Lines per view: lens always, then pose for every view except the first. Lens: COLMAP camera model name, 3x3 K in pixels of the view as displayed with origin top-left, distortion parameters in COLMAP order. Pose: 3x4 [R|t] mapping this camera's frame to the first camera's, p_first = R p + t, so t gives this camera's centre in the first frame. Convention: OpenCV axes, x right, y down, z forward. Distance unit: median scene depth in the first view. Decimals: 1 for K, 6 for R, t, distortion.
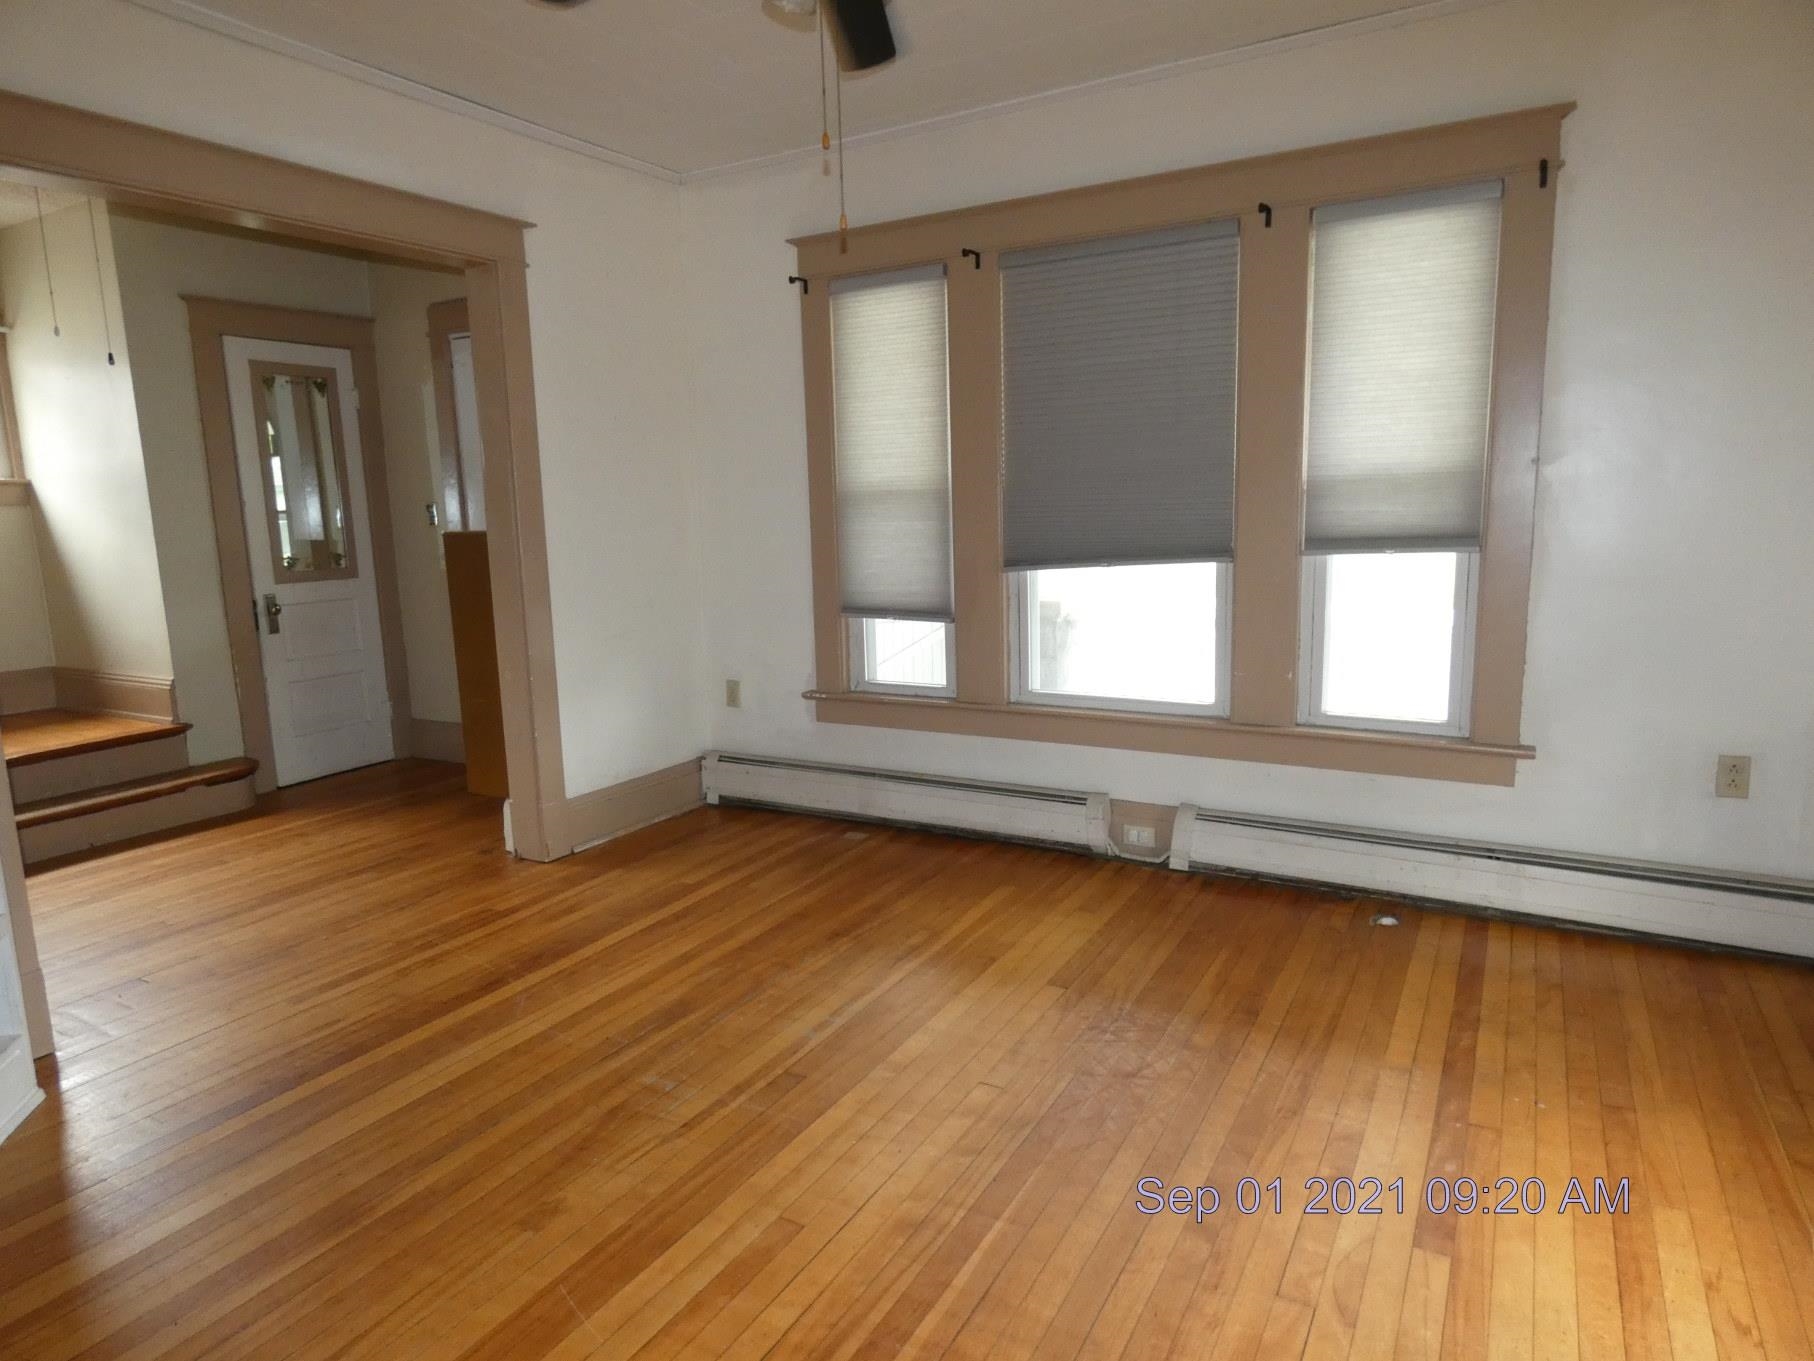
lens RADIAL K [[1094.8, 0, 915.5], [0, 1094.8, 678.5], [0, 0, 1]] dist [-0.009994, 0.004987]
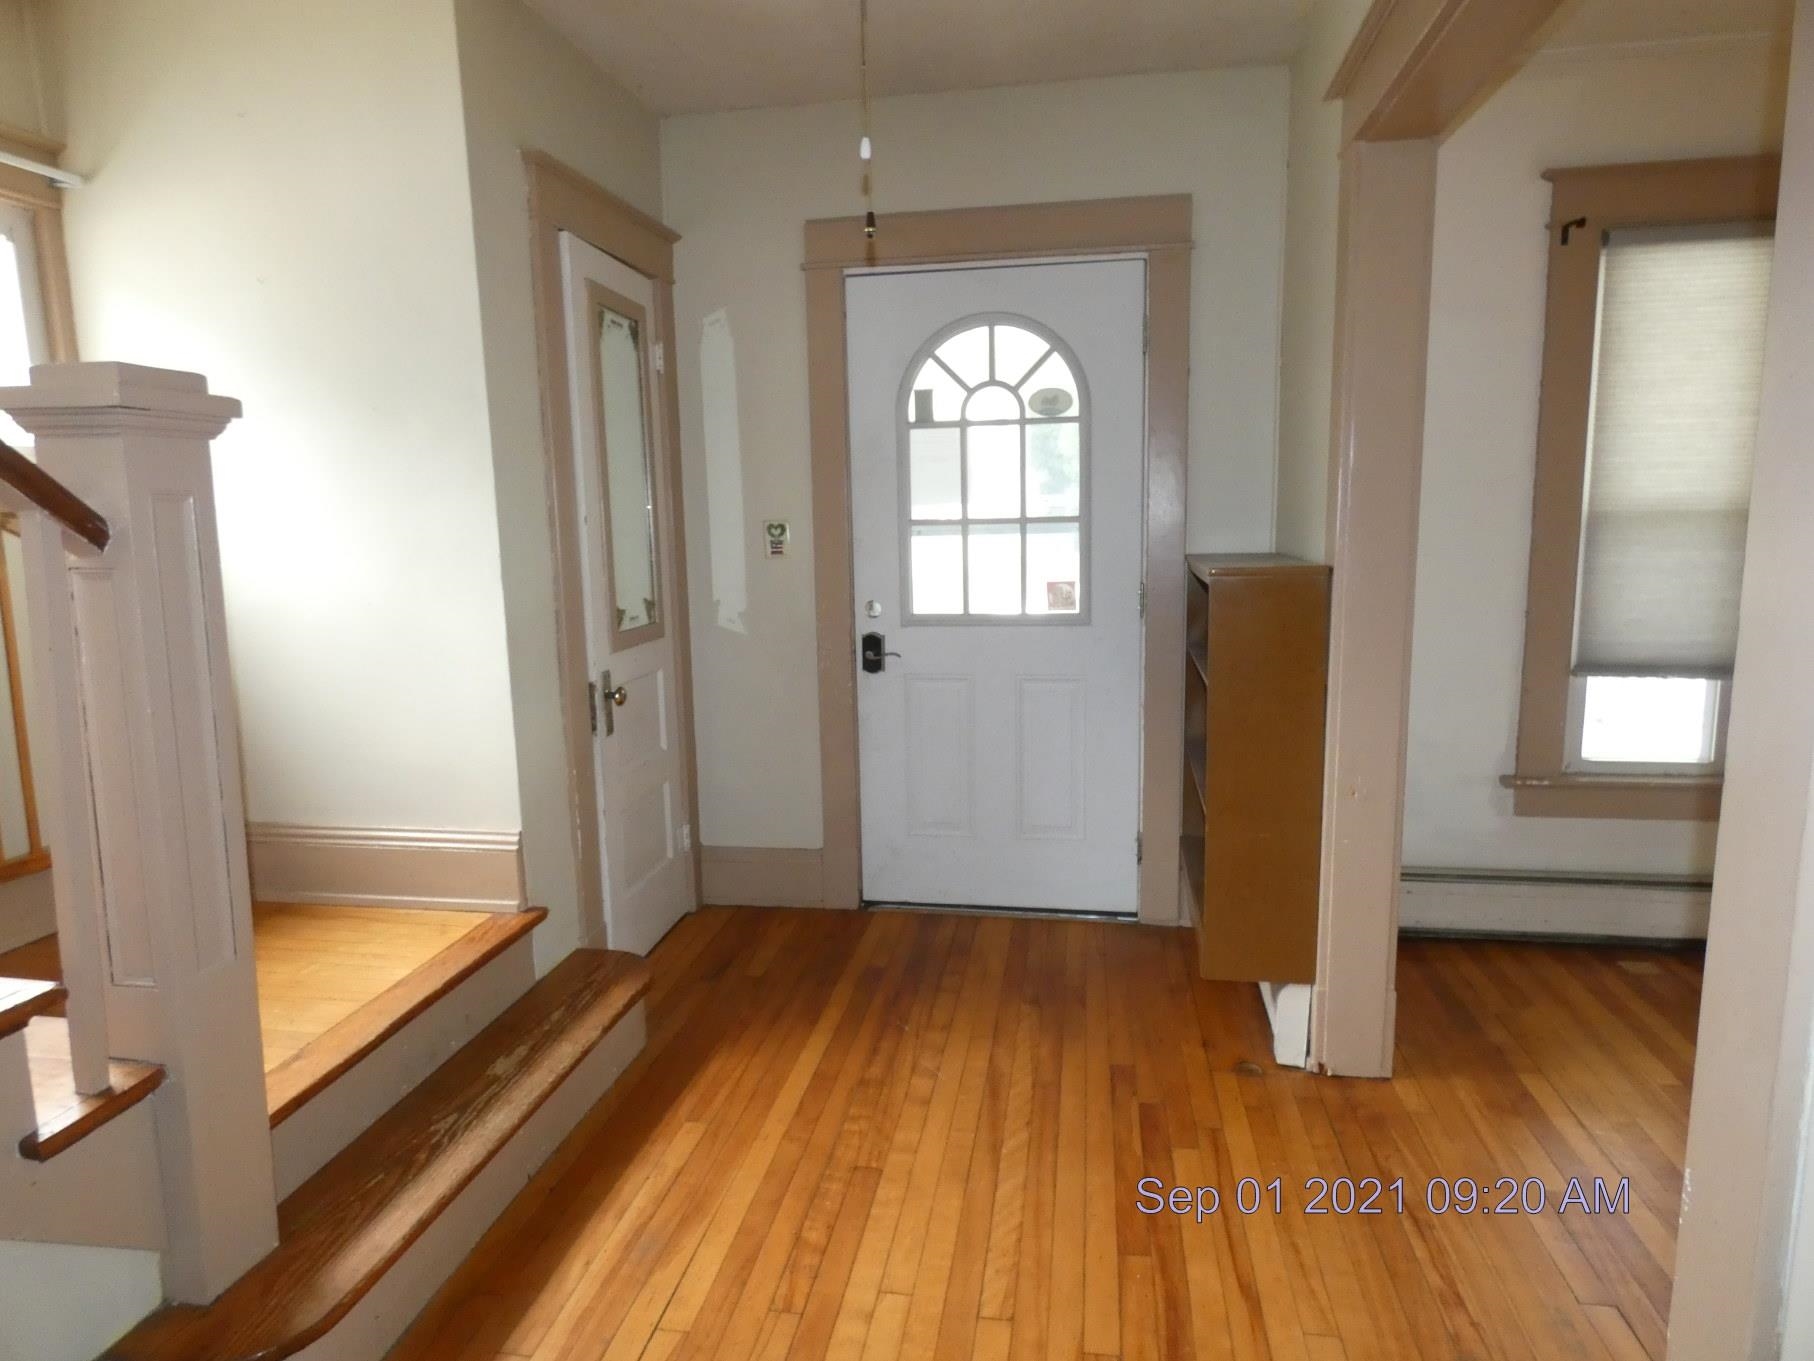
lens RADIAL K [[1094.8, 0, 904.8], [0, 1094.8, 681.6], [0, 0, 1]] dist [-0.009994, 0.004987]
pose [[0.938556, -0.035878, 0.343258, -0.734558], [0.049965, 0.998229, -0.032283, -0.050104], [-0.341492, 0.047450, 0.938686, 0.438993]]
